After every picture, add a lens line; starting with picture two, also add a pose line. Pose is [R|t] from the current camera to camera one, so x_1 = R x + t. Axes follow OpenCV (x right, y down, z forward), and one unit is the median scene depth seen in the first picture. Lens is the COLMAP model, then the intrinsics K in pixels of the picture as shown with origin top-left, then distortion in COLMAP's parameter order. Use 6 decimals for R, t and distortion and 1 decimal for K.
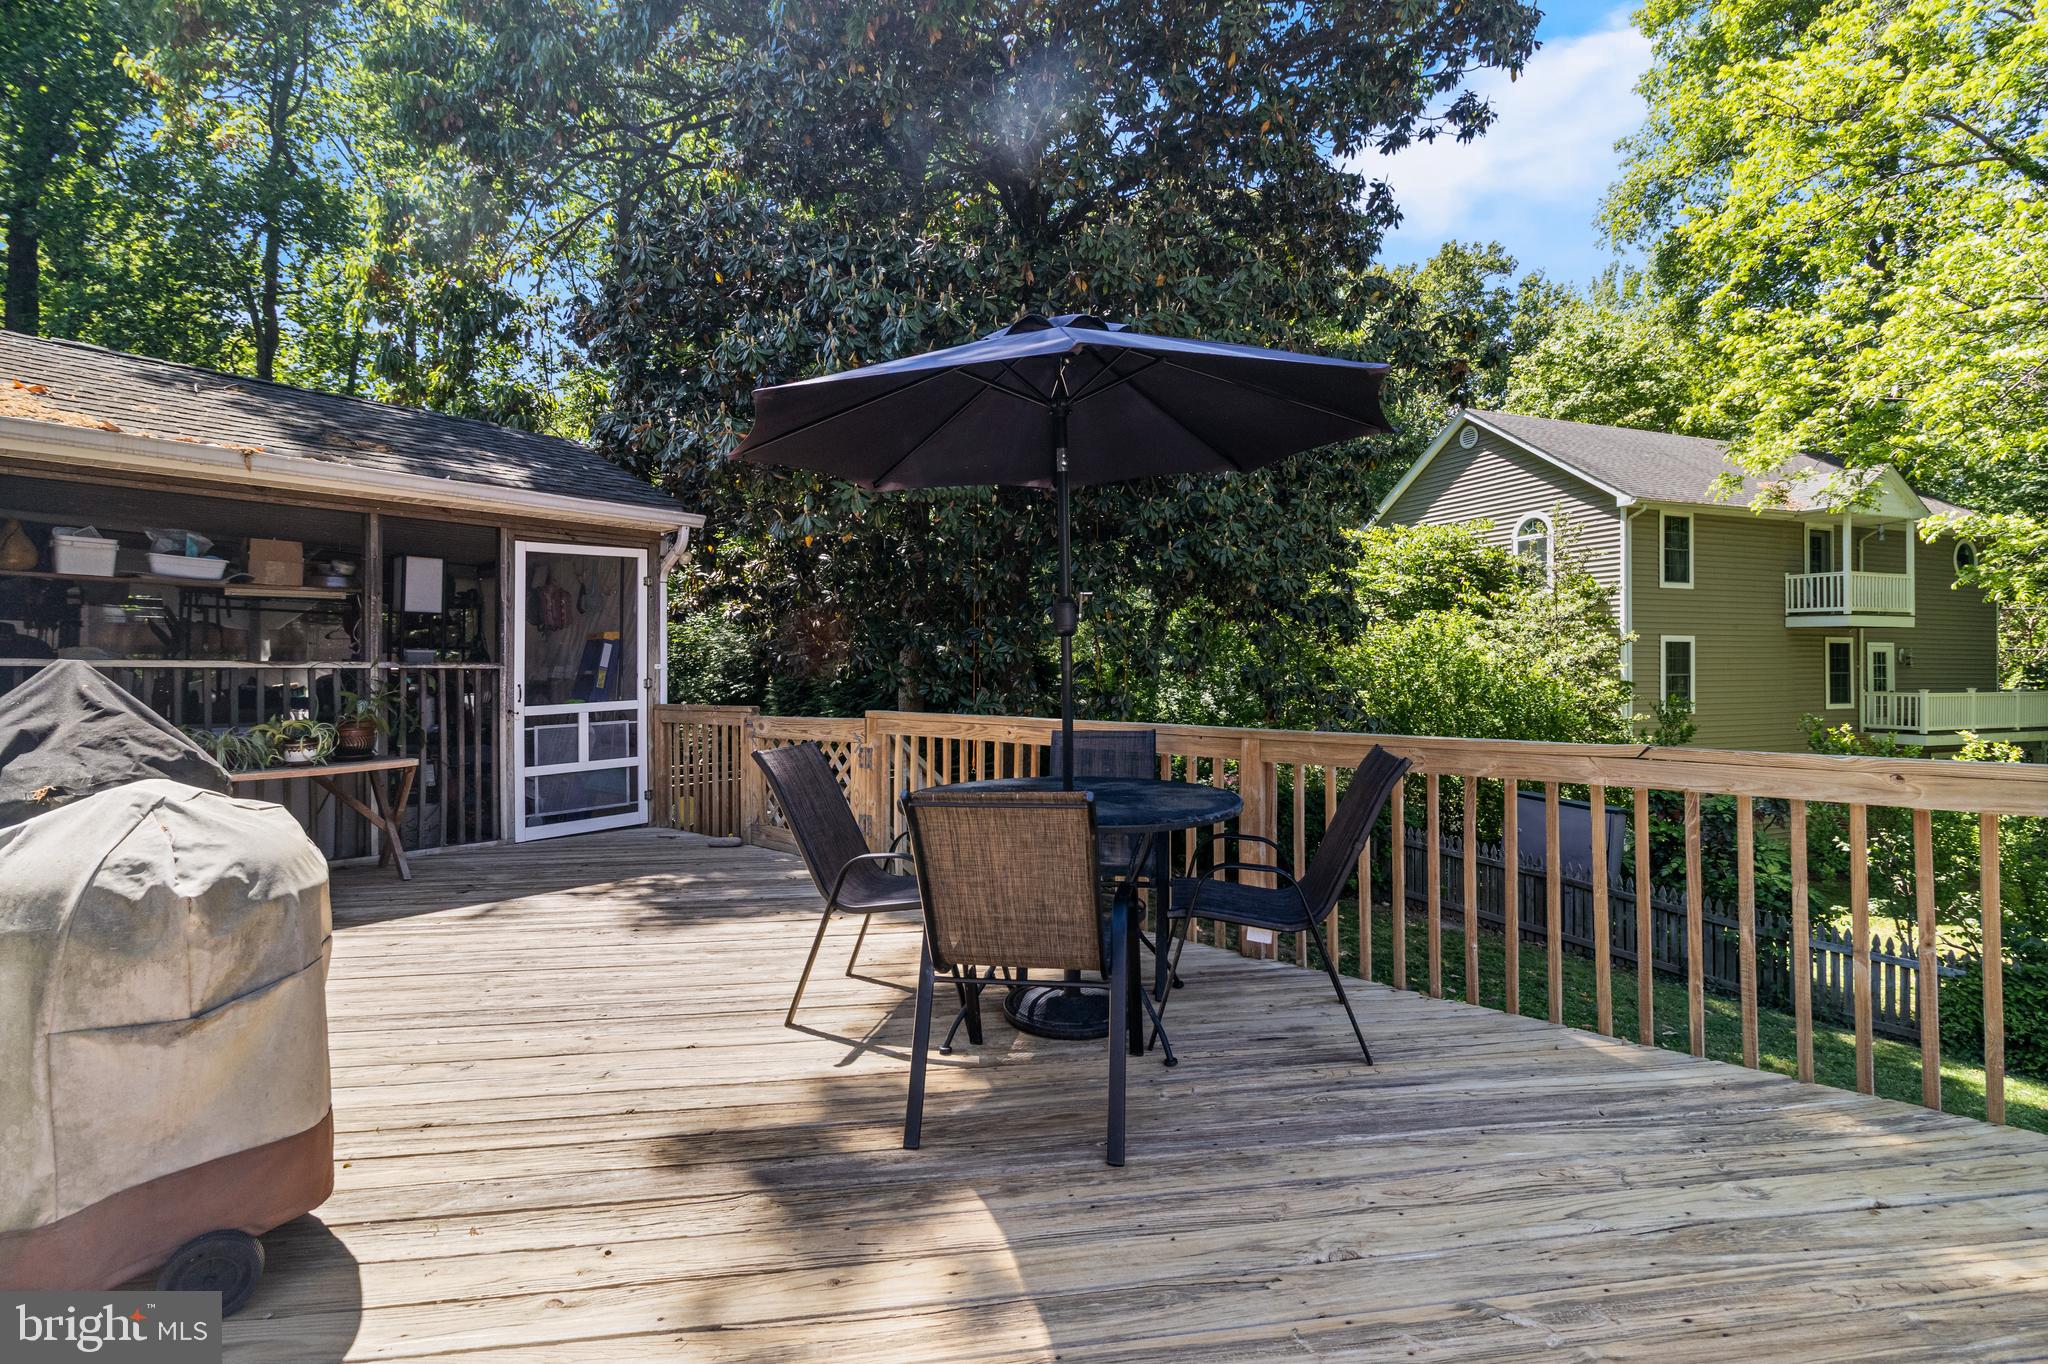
lens RADIAL K [[949.8, 0, 1034.0], [0, 949.8, 666.7], [0, 0, 1]] dist [0.004670, -0.000256]
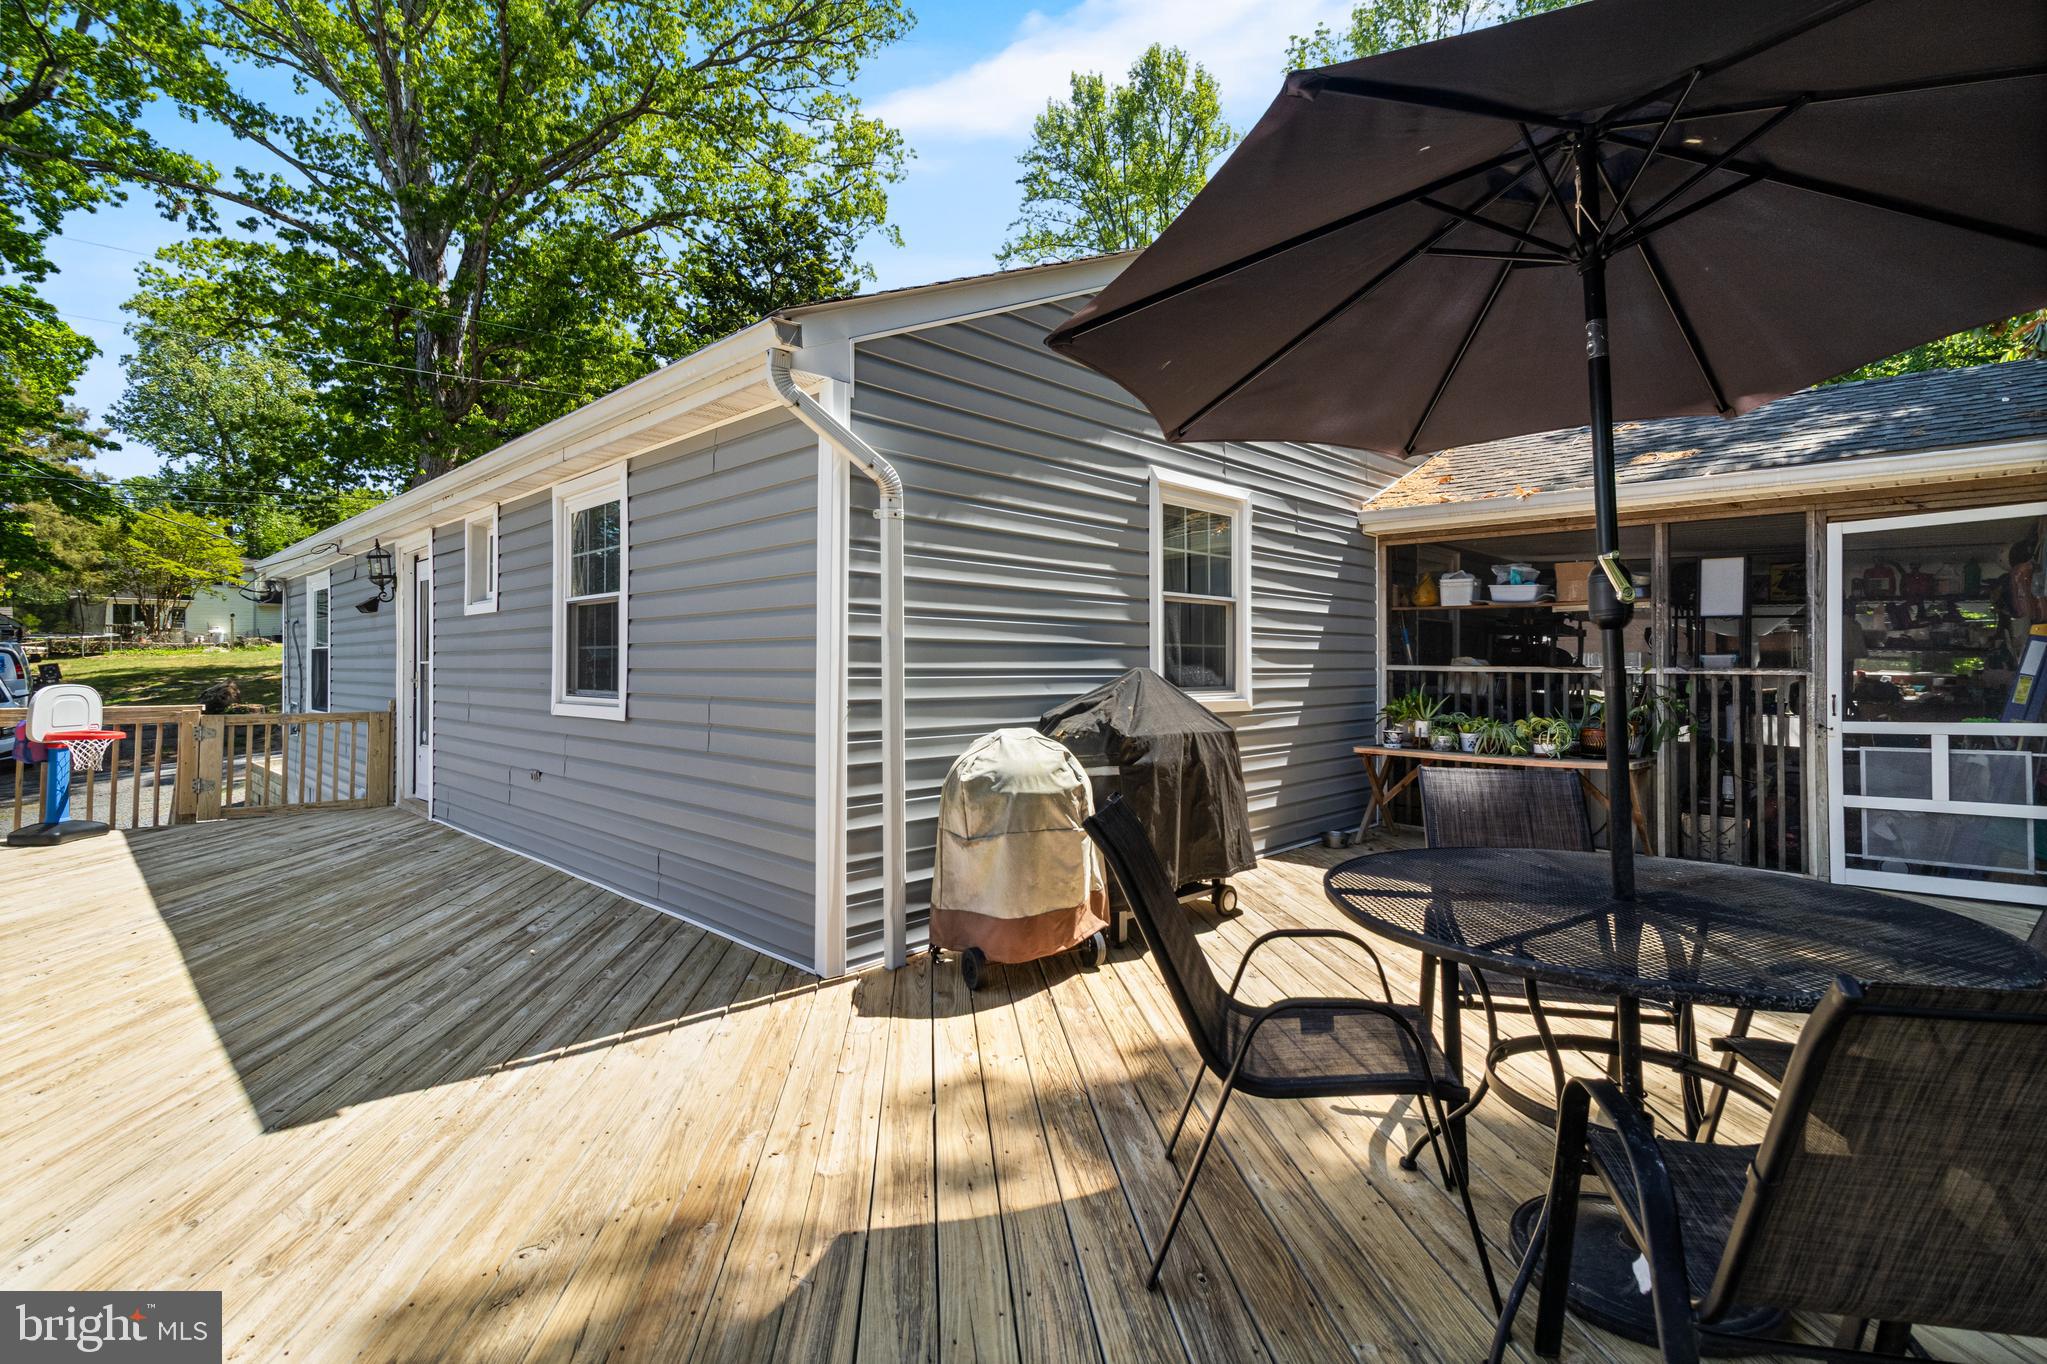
lens RADIAL K [[949.3, 0, 1033.5], [0, 949.3, 666.7], [0, 0, 1]] dist [0.004670, -0.000256]
pose [[-0.034051, -0.000064, -0.999420, 0.334414], [-0.003640, 0.999993, 0.000060, -0.003462], [0.999413, 0.003640, -0.034051, 0.338249]]
